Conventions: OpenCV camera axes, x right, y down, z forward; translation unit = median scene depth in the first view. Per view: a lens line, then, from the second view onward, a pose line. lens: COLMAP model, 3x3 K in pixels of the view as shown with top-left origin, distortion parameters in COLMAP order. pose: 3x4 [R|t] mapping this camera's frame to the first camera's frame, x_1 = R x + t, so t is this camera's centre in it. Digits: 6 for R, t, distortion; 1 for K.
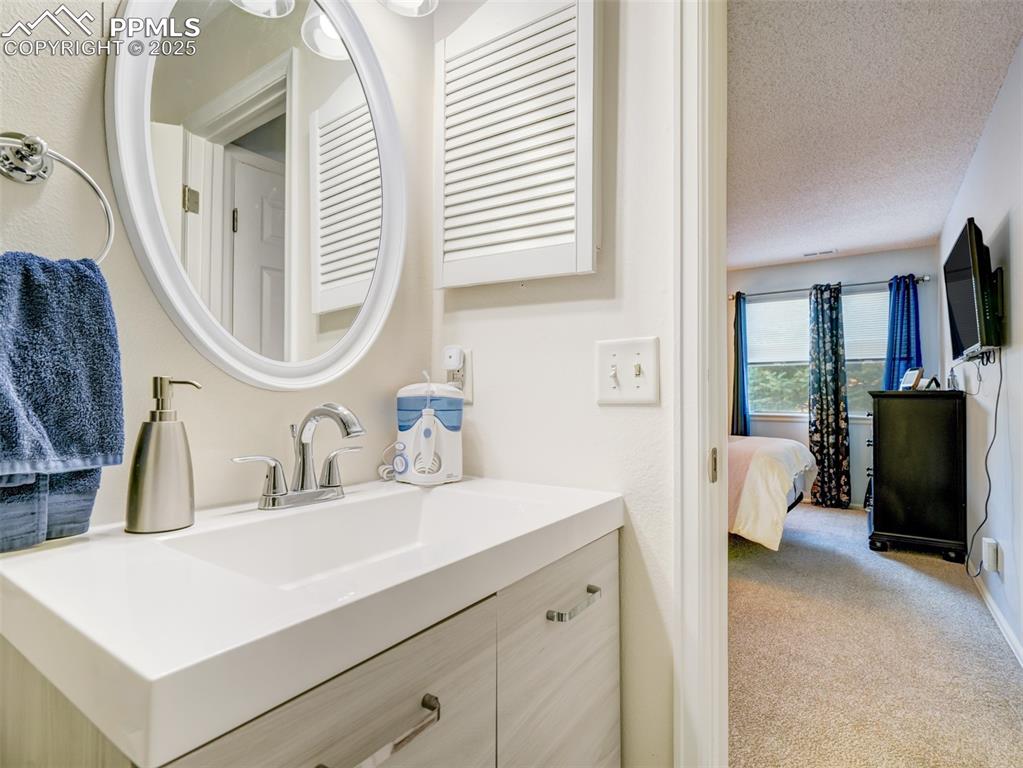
lens RADIAL K [[522.6, 0, 511.7], [0, 522.6, 387.5], [0, 0, 1]] dist [-0.000629, 0.000257]
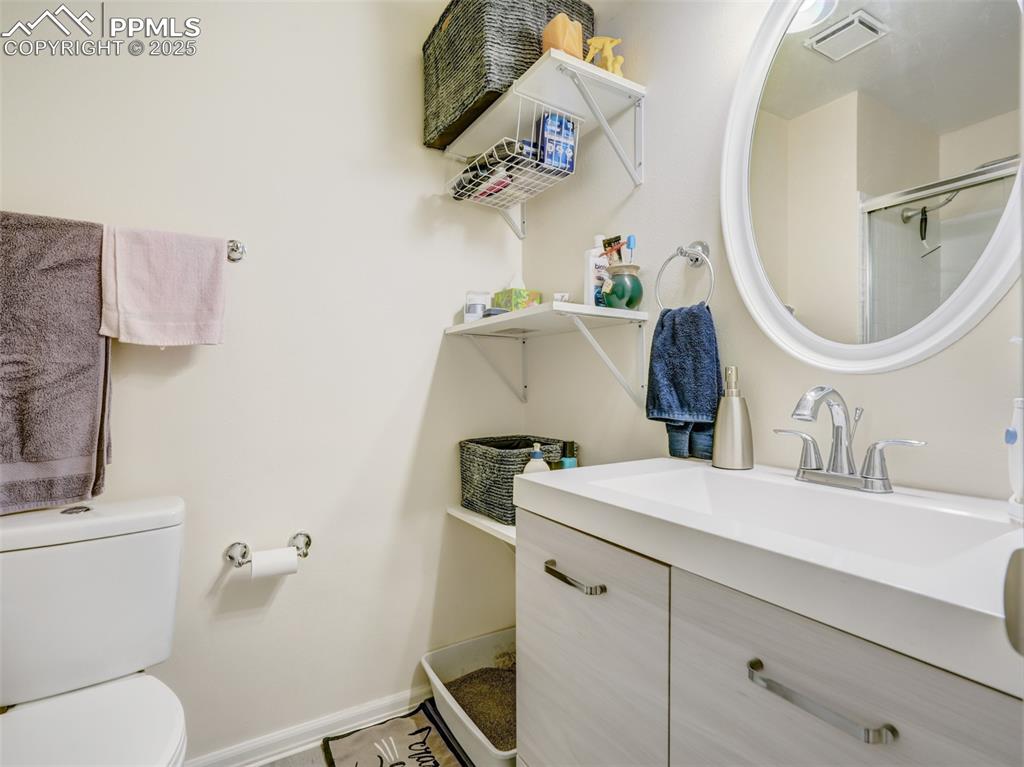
lens RADIAL K [[523.1, 0, 512.2], [0, 523.1, 387.0], [0, 0, 1]] dist [-0.000629, 0.000257]
pose [[-0.462811, 0.030364, -0.885937, 1.165199], [0.045516, 0.998909, 0.010458, -0.008771], [0.885288, -0.035485, -0.463688, 1.401334]]
